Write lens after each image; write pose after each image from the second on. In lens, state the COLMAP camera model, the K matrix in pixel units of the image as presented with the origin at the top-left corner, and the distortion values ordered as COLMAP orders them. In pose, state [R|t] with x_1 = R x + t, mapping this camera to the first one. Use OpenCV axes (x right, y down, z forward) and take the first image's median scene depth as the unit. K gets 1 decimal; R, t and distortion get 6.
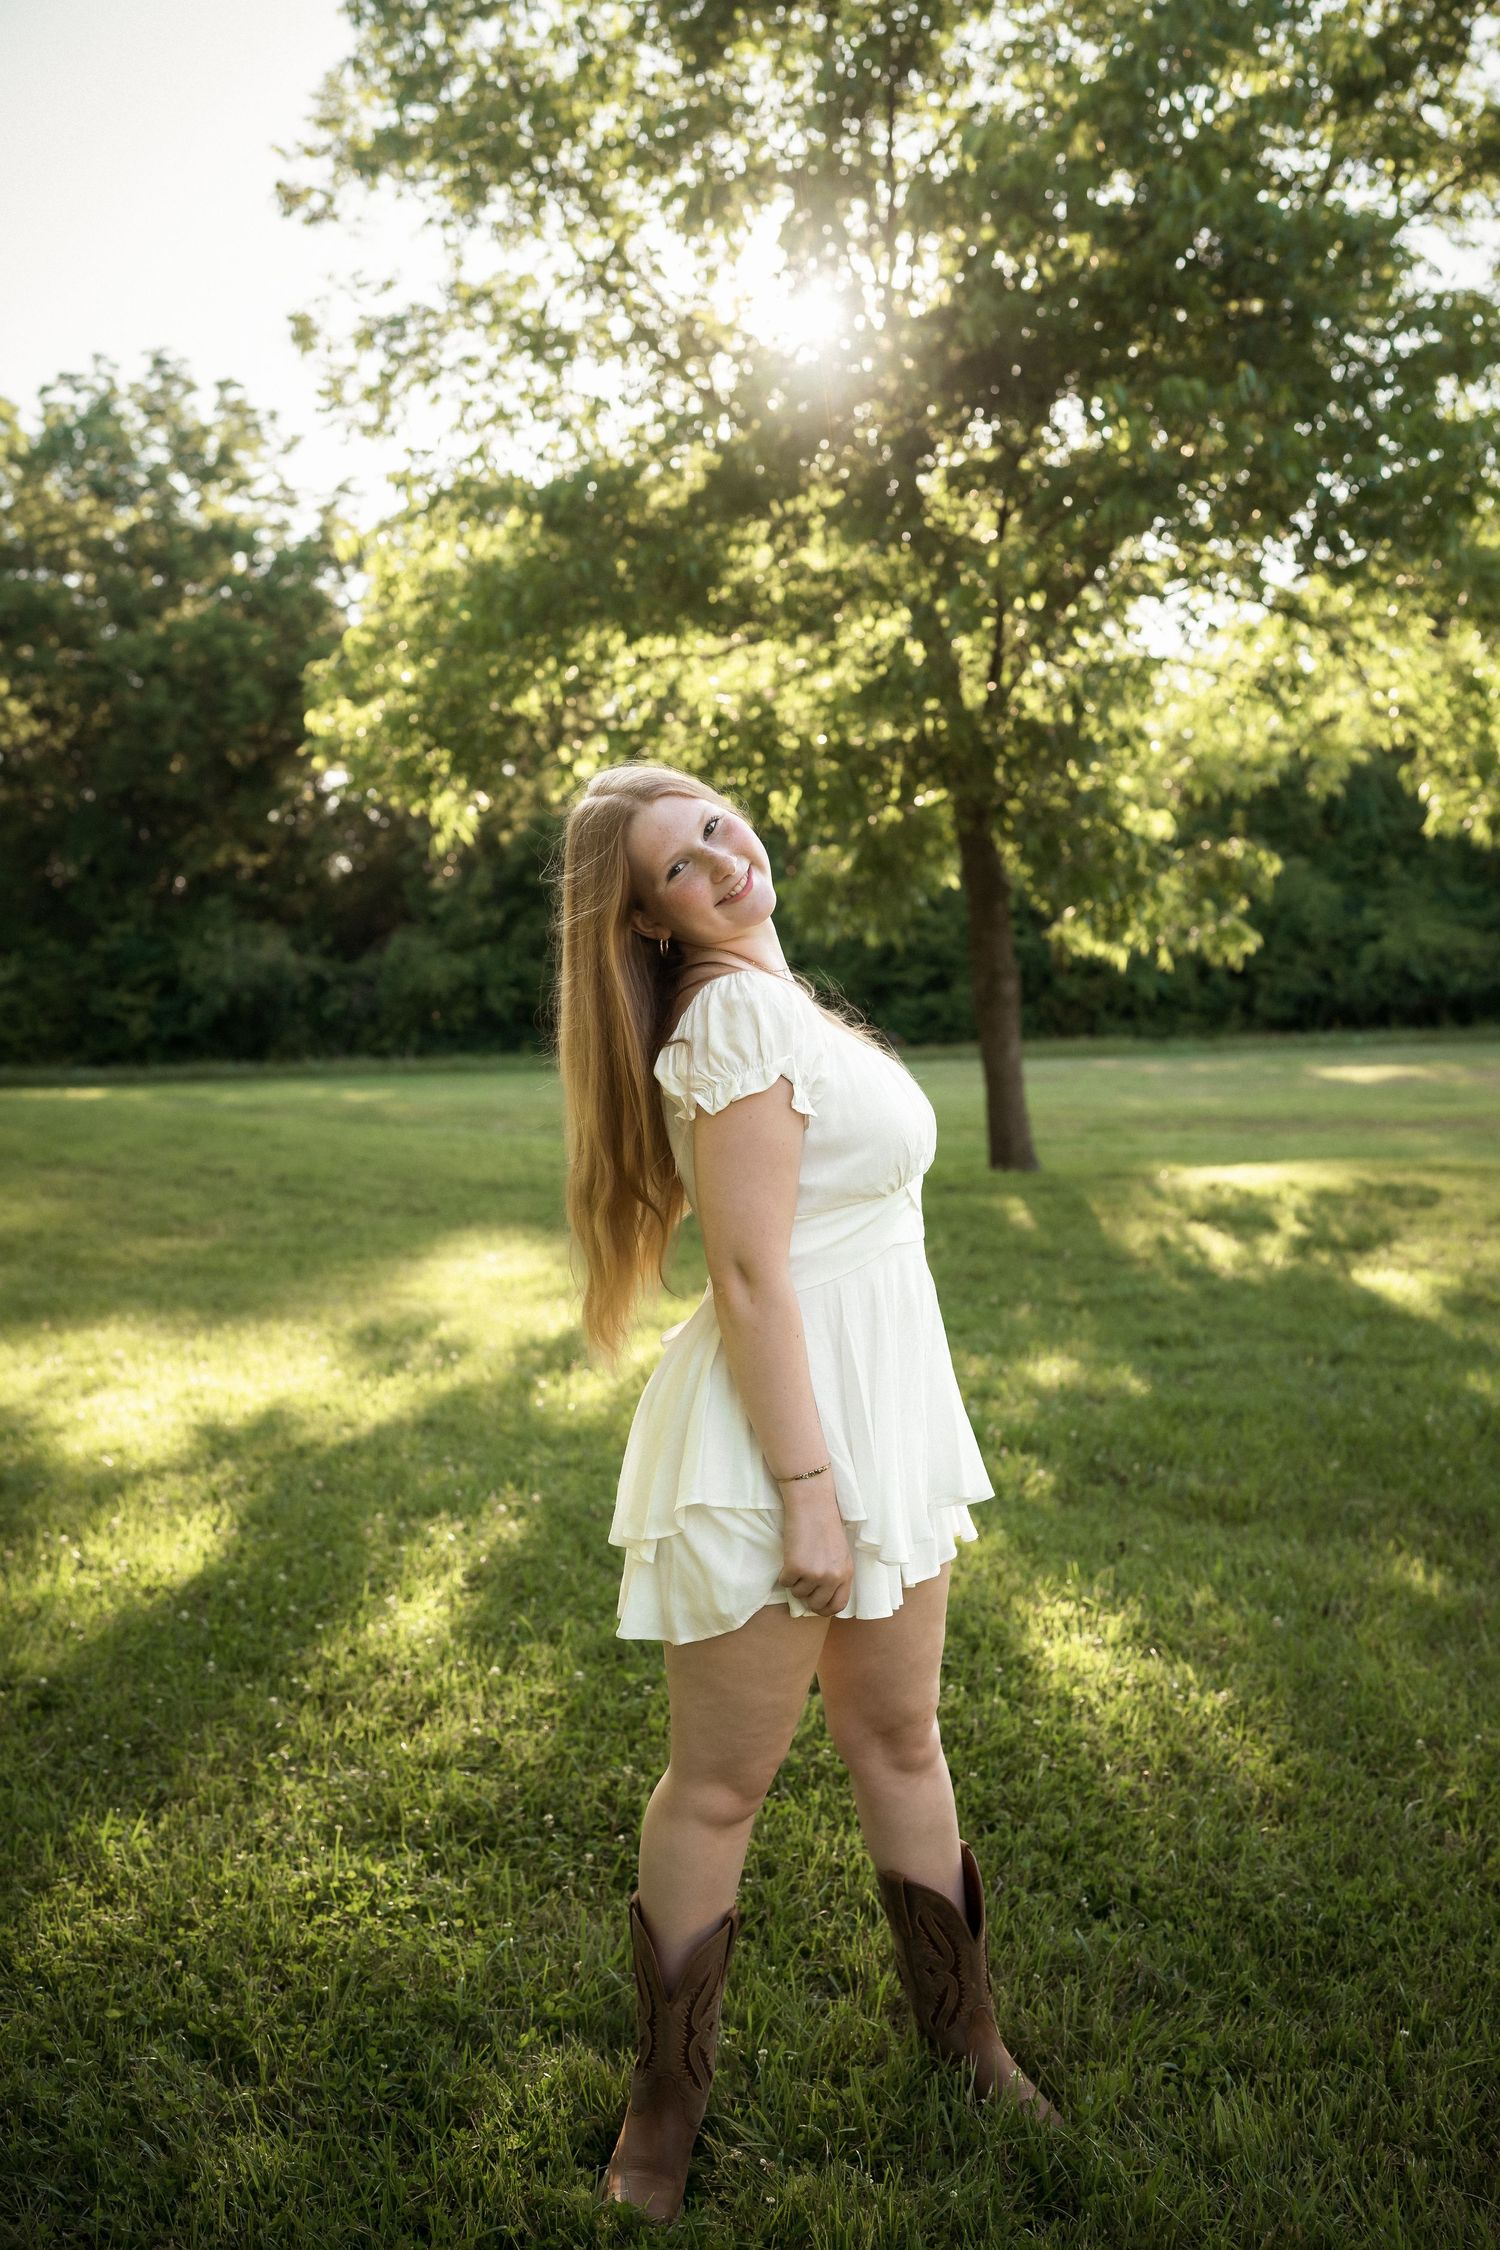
lens RADIAL K [[2216.8, 0, 750.0], [0, 2216.8, 1125.0], [0, 0, 1]] dist [-0.006642, 0.021292]
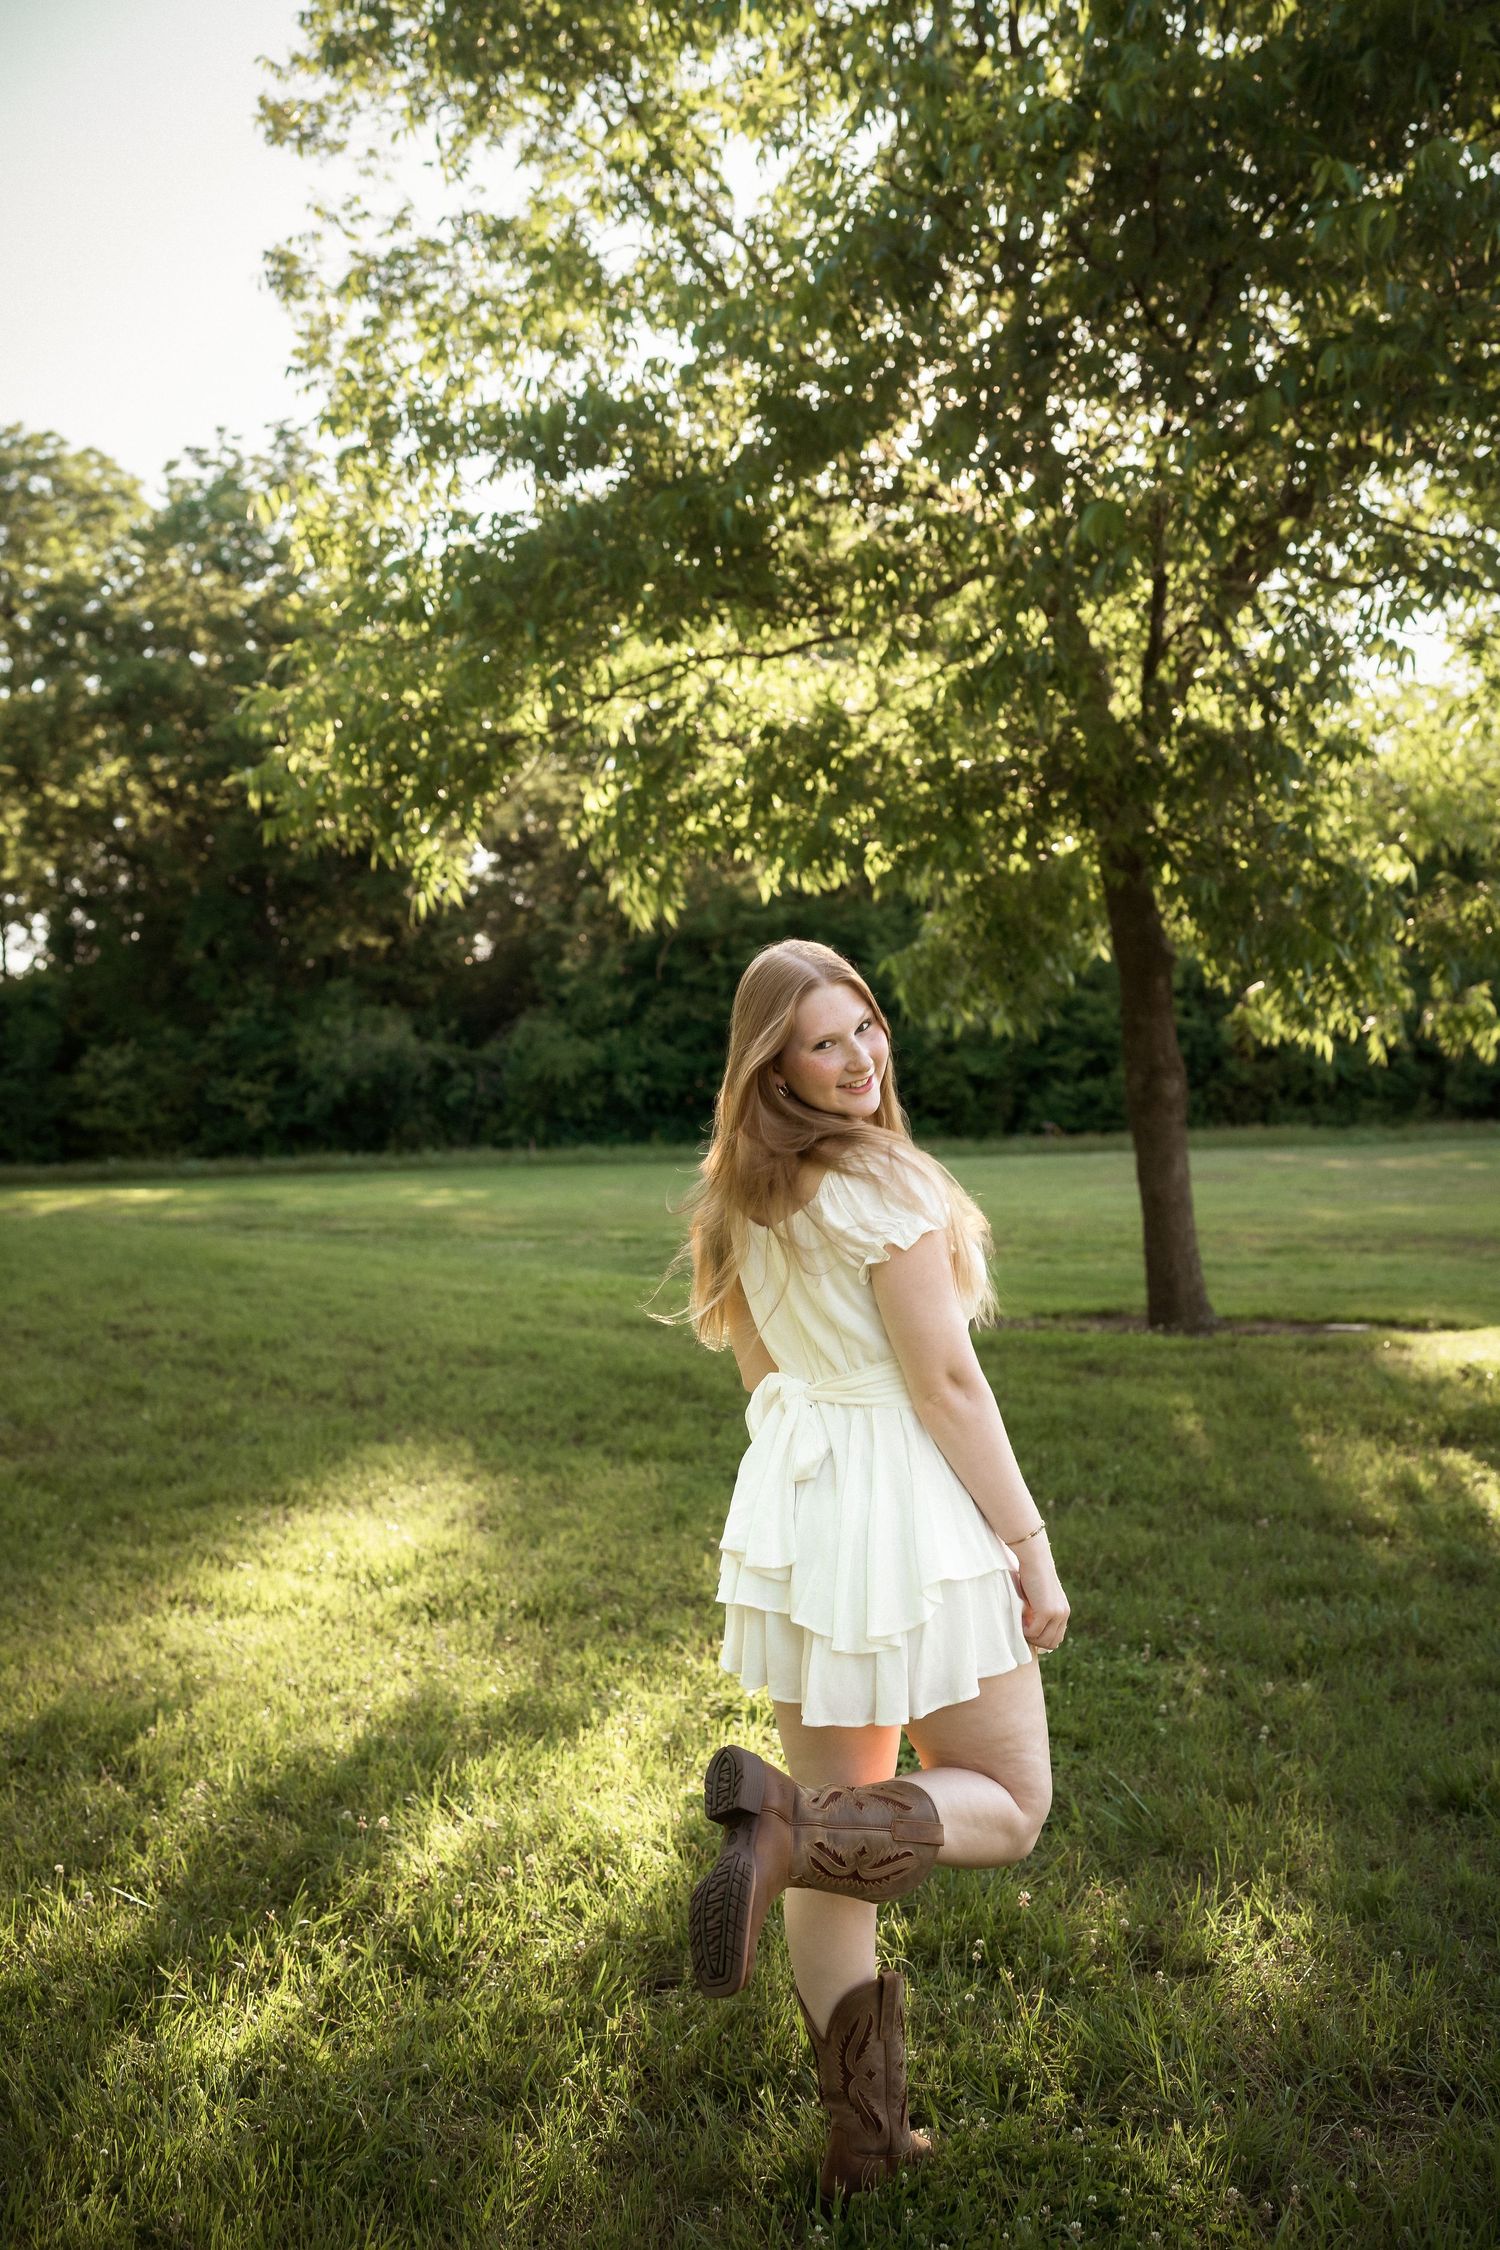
lens RADIAL K [[2182.0, 0, 729.6], [0, 2182.0, 1131.4], [0, 0, 1]] dist [-0.000836, 0.006189]
pose [[0.996455, -0.002390, -0.084090, 0.008594], [-0.000330, 0.999478, -0.032314, -0.007102], [0.084123, 0.032227, 0.995934, 0.074432]]
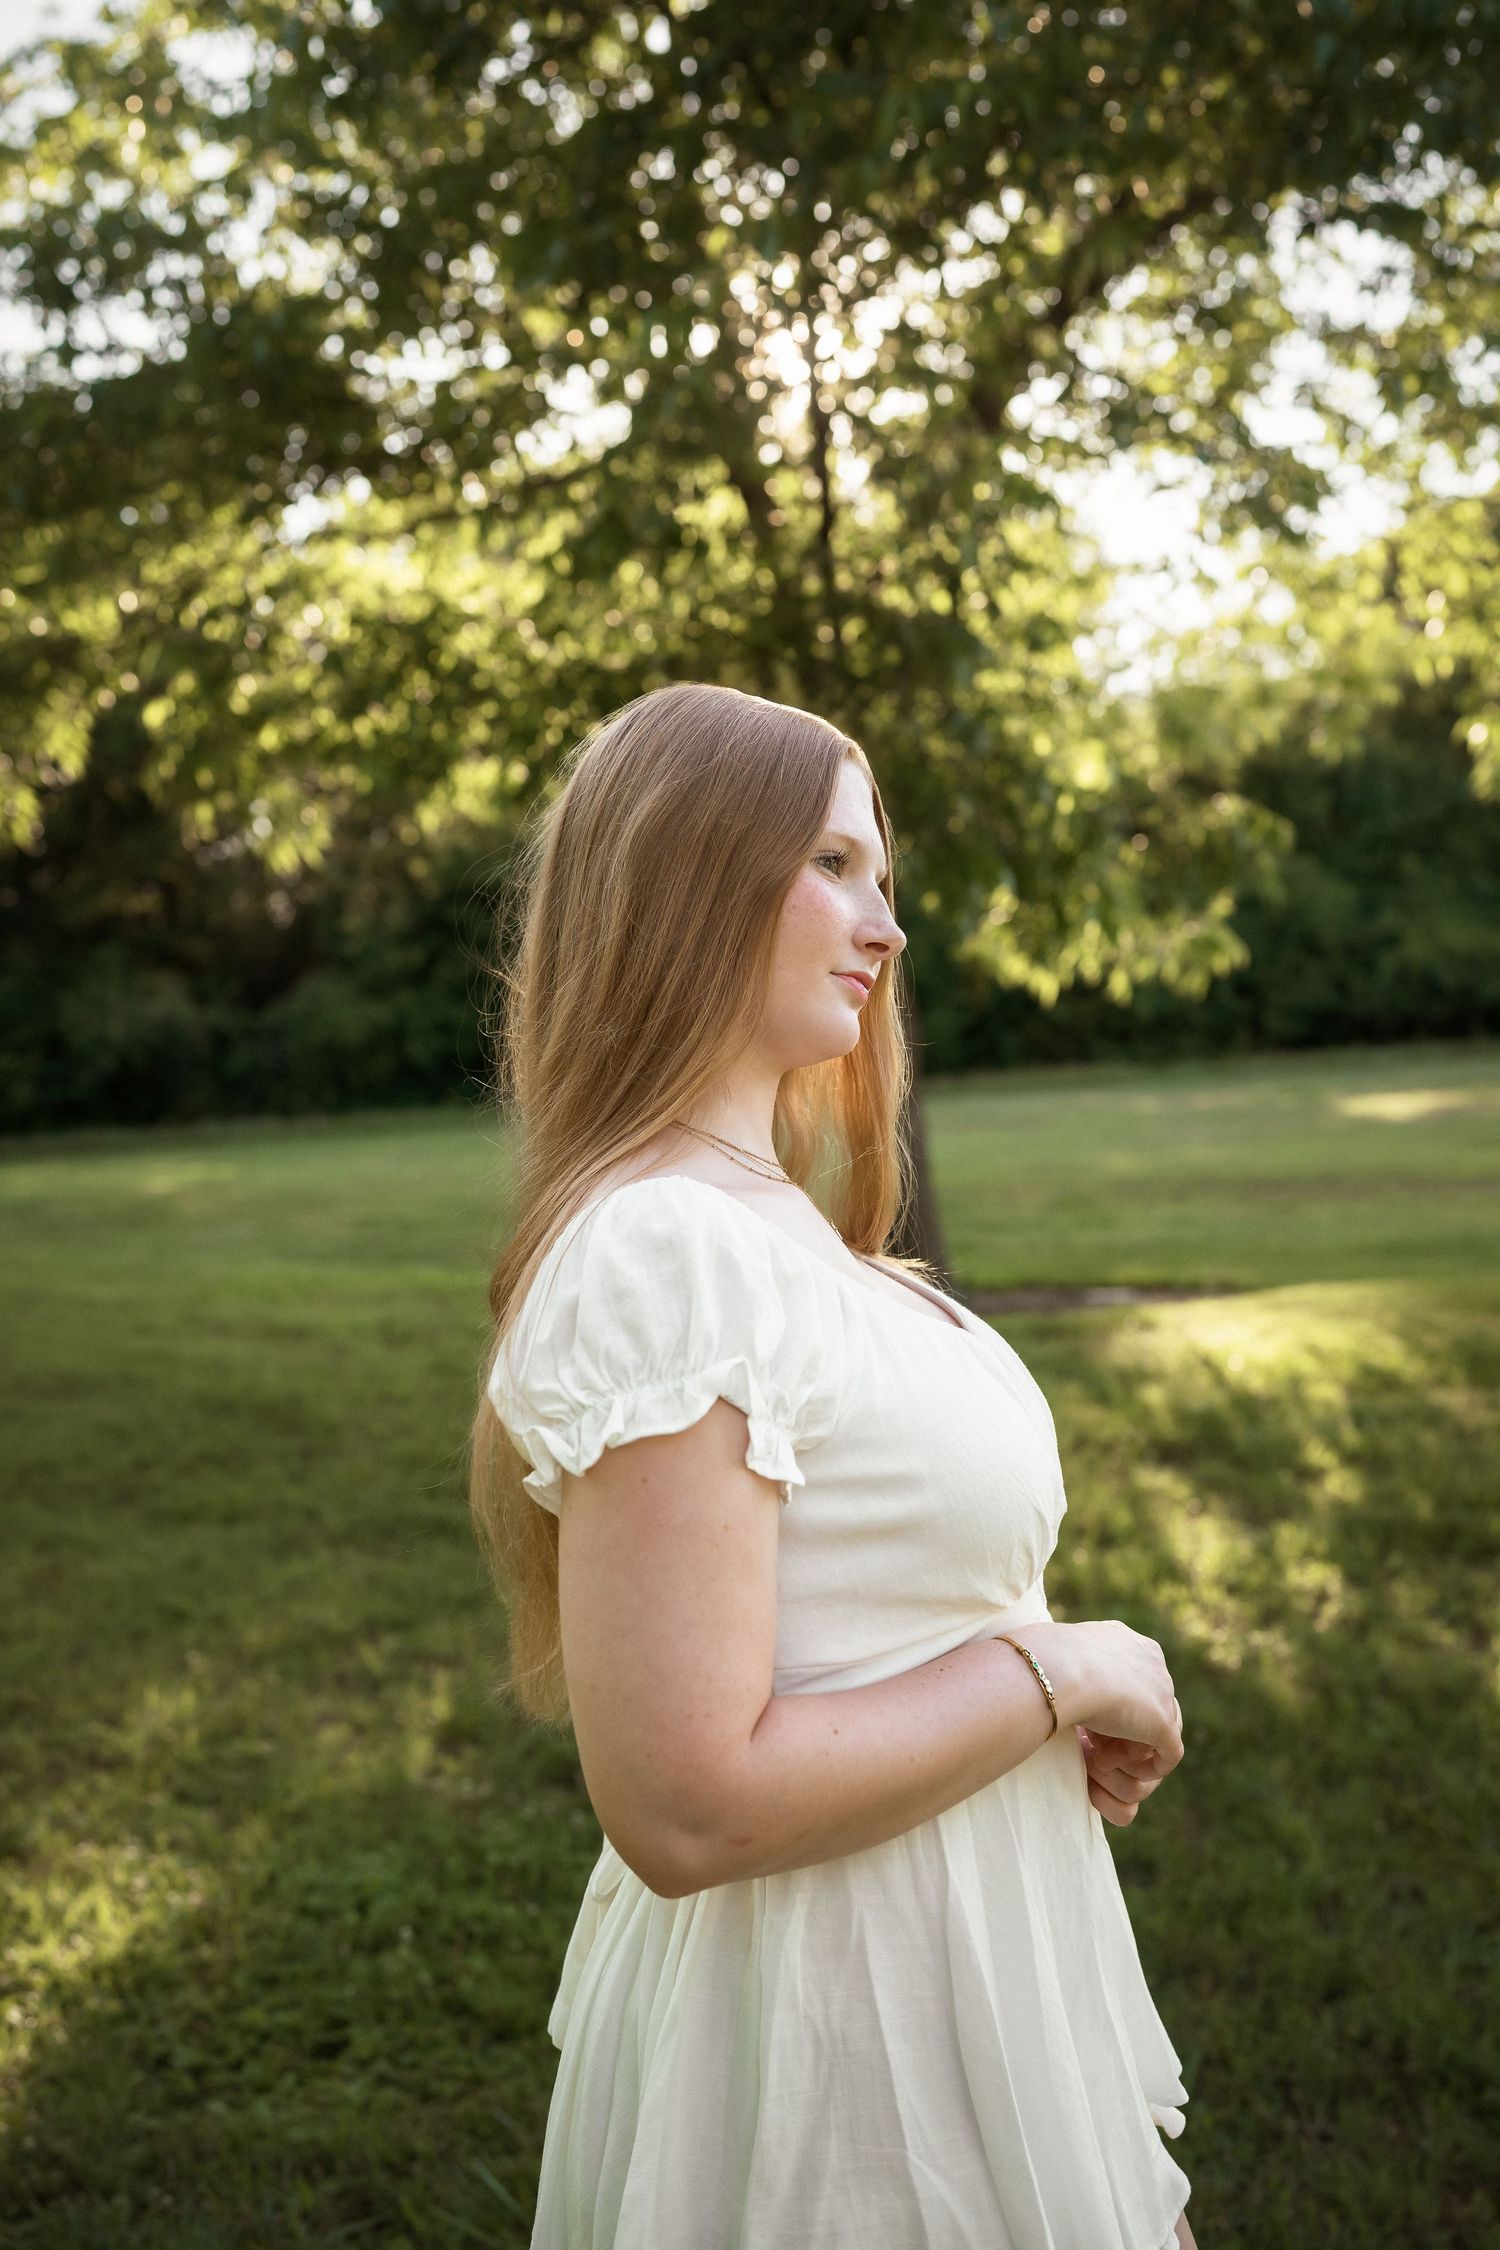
lens RADIAL K [[2212.7, 0, 748.2], [0, 2212.7, 1068.8], [0, 0, 1]] dist [0.003350, 0.017301]
pose [[0.999283, -0.037302, -0.006473, 0.024954], [0.037025, 0.998567, -0.038634, -0.008778], [0.007904, 0.038366, 0.999232, 0.104982]]
